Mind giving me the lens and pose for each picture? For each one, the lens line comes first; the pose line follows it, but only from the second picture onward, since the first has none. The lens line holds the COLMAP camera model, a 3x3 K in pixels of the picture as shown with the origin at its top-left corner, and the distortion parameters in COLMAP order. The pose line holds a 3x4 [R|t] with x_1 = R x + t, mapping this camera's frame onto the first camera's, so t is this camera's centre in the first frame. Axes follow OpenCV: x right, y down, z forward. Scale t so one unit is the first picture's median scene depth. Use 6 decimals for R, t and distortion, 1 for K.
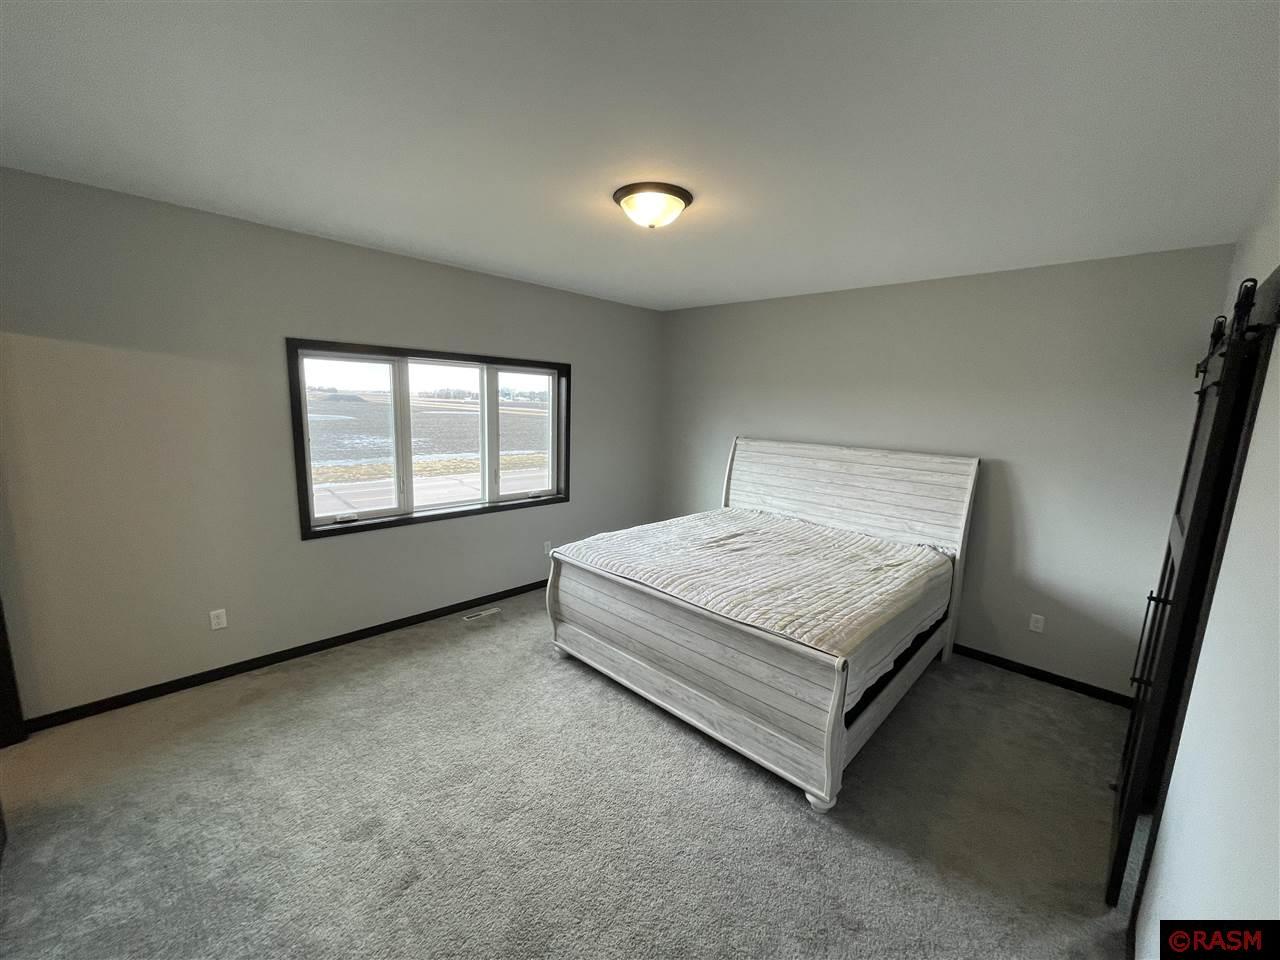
lens RADIAL K [[516.0, 0, 633.4], [0, 516.0, 490.4], [0, 0, 1]] dist [-0.003249, 0.001686]
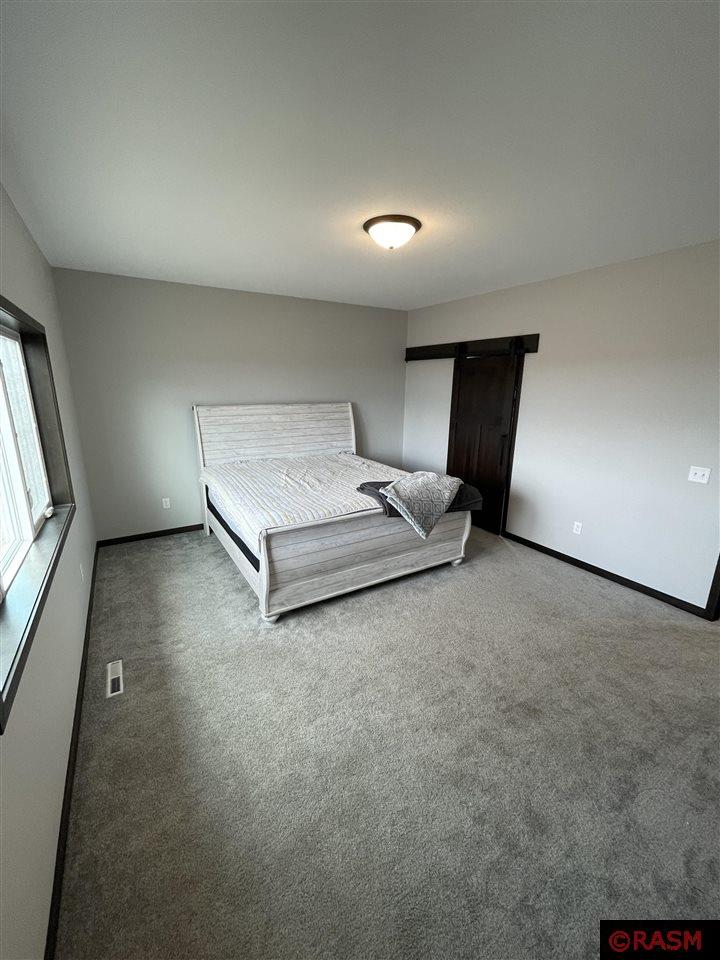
lens RADIAL K [[387.0, 0, 360.2], [0, 387.0, 474.8], [0, 0, 1]] dist [-0.003249, 0.001686]
pose [[0.247598, -0.261671, 0.932858, -0.807127], [0.167044, 0.959948, 0.224934, -0.129280], [-0.954354, 0.100135, 0.281392, 0.605626]]
